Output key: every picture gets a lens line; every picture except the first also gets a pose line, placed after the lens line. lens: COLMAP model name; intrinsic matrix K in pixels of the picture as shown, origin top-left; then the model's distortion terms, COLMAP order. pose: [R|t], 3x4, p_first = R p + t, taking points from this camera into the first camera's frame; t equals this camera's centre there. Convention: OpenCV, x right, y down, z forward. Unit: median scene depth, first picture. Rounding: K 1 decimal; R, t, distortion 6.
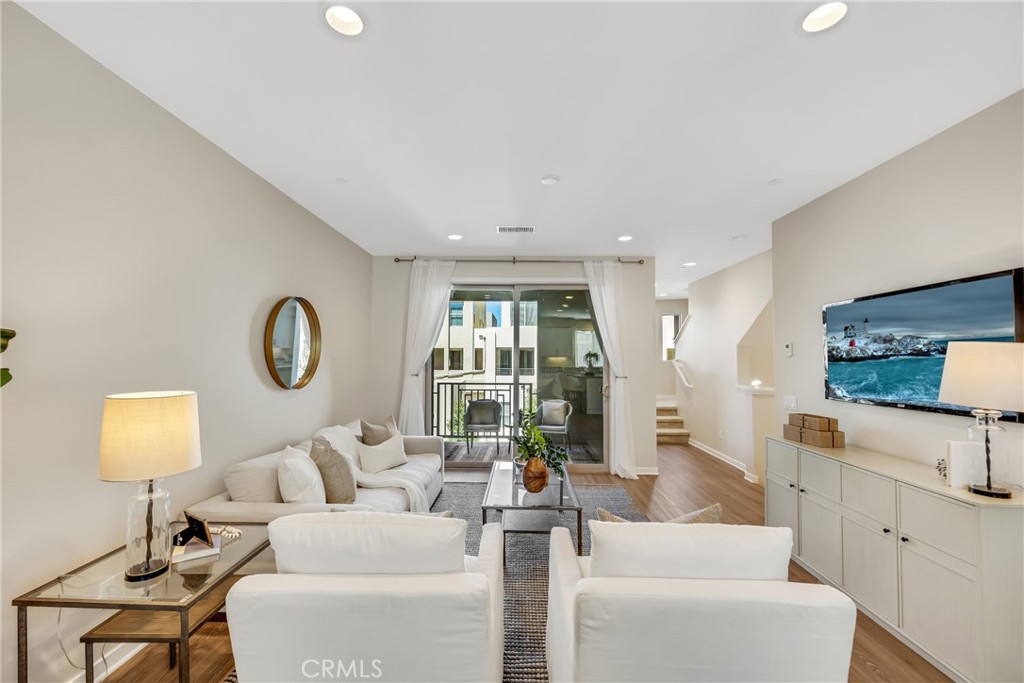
lens RADIAL K [[412.4, 0, 514.7], [0, 412.4, 340.7], [0, 0, 1]] dist [-0.006627, 0.000679]
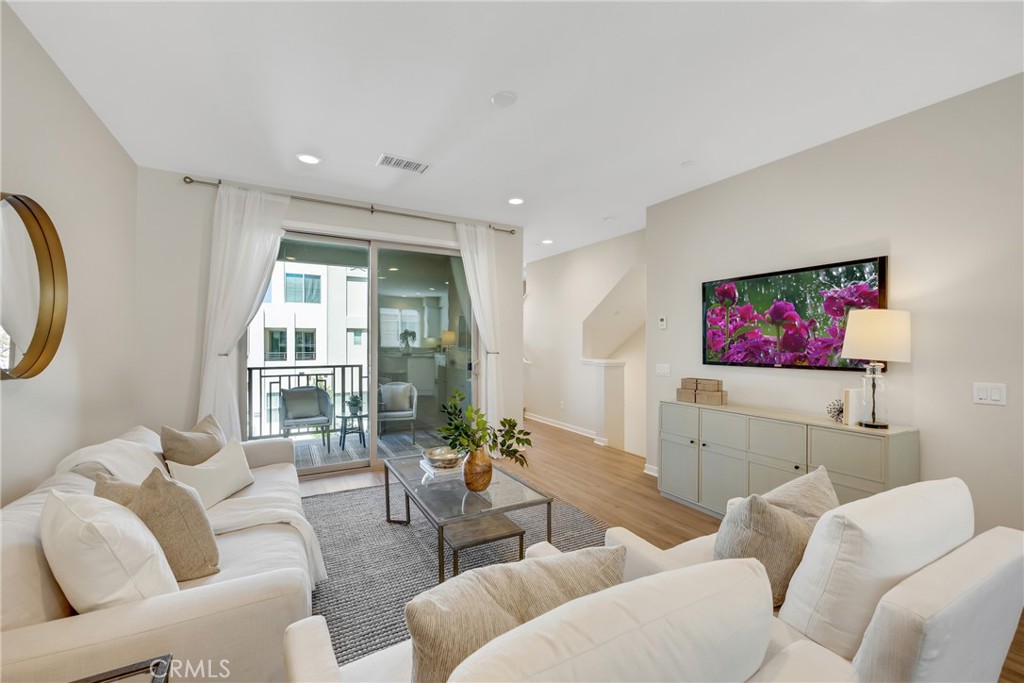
lens RADIAL K [[412.4, 0, 516.7], [0, 412.4, 343.2], [0, 0, 1]] dist [-0.006627, 0.000679]
pose [[0.859342, -0.004787, 0.511379, -0.171559], [-0.018694, 0.998994, 0.040766, 0.026366], [-0.511059, -0.044592, 0.858388, 0.163268]]
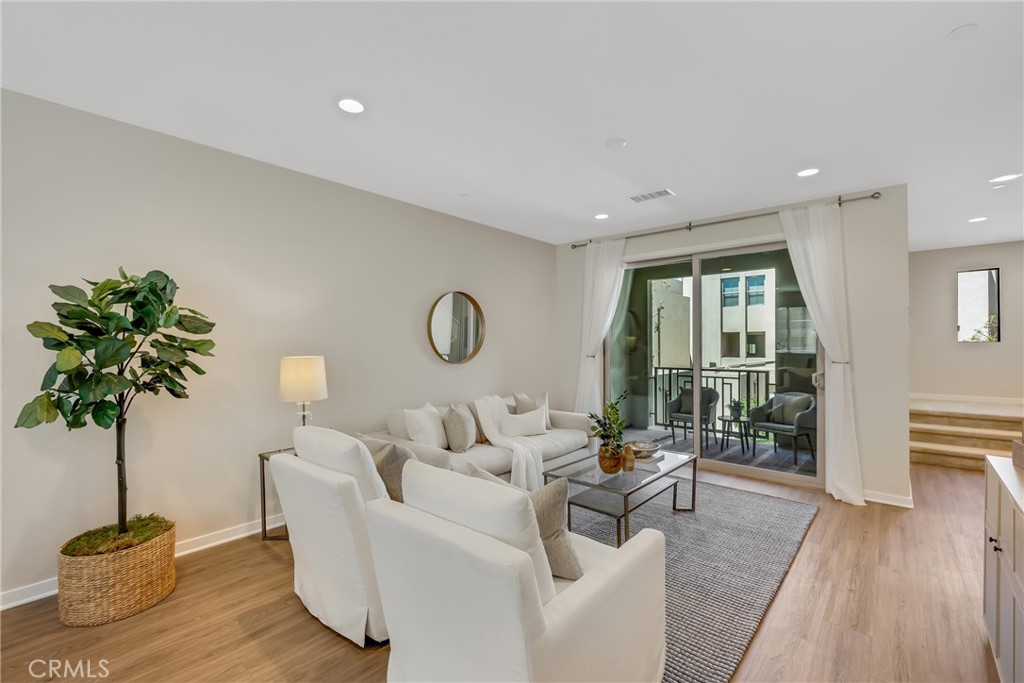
lens RADIAL K [[438.0, 0, 515.5], [0, 438.0, 345.6], [0, 0, 1]] dist [0.002687, -0.000371]
pose [[0.761077, -0.004920, -0.648642, 0.319687], [0.032557, 0.999001, 0.030622, 0.016138], [0.647843, -0.044424, 0.760477, 0.047636]]
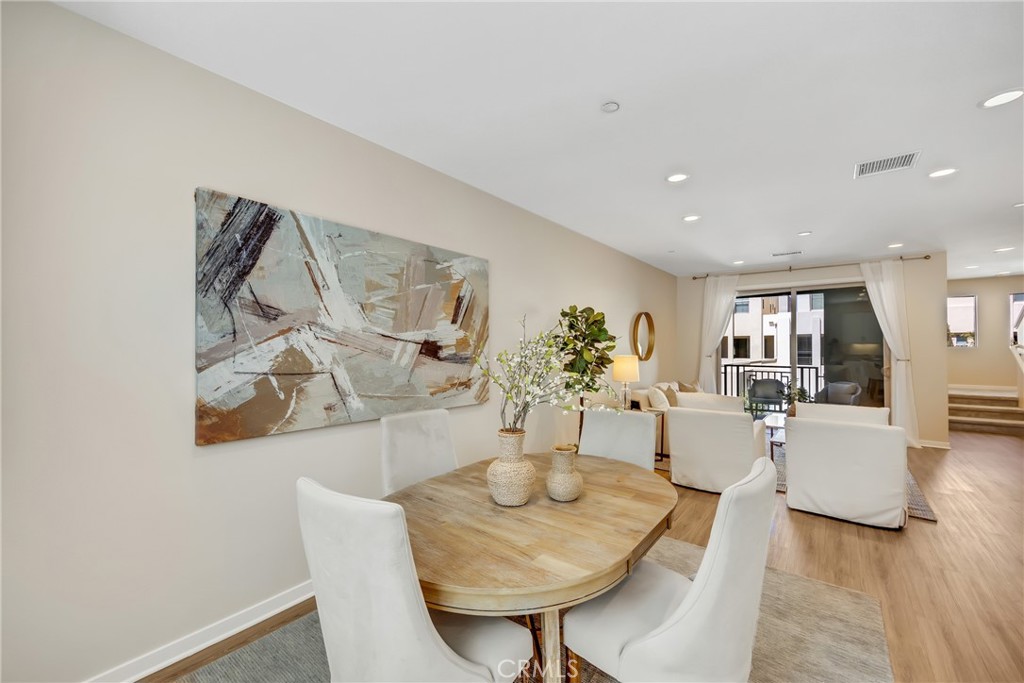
lens RADIAL K [[412.4, 0, 506.1], [0, 412.4, 343.3], [0, 0, 1]] dist [-0.006627, 0.000679]
pose [[0.788915, -0.007858, -0.614452, 0.085902], [0.027682, 0.999358, 0.022761, -0.015158], [0.613879, -0.034965, 0.788626, -0.579163]]
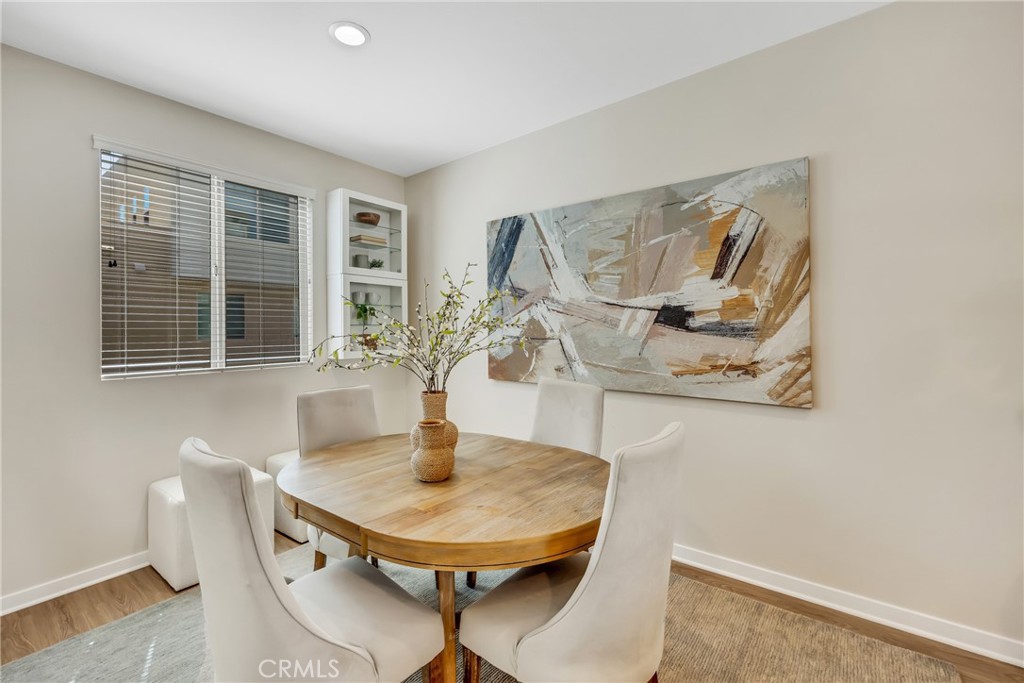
lens RADIAL K [[438.0, 0, 517.9], [0, 438.0, 326.3], [0, 0, 1]] dist [0.002687, -0.000371]
pose [[-0.601612, -0.008325, -0.798745, 0.131325], [0.037117, 0.998574, -0.038364, 0.025829], [0.797926, -0.052727, -0.600445, -0.040474]]
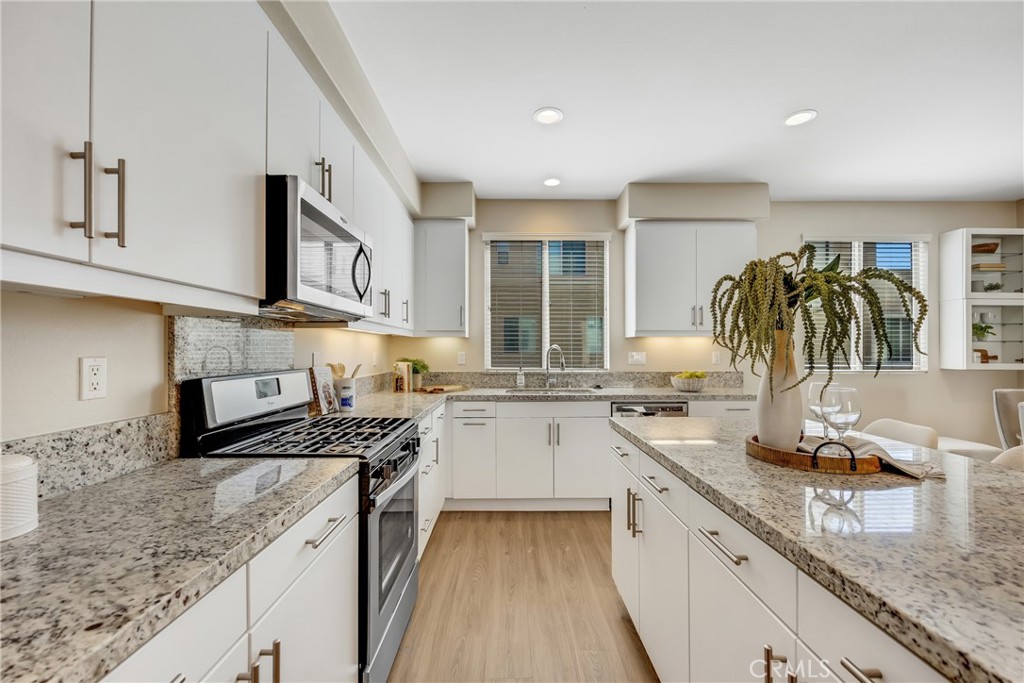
lens RADIAL K [[412.4, 0, 514.3], [0, 412.4, 336.3], [0, 0, 1]] dist [-0.006627, 0.000679]
pose [[-0.999540, -0.005363, -0.029864, 0.583443], [-0.003308, 0.997651, -0.068425, 0.032598], [0.030161, -0.068295, -0.997209, 0.064747]]
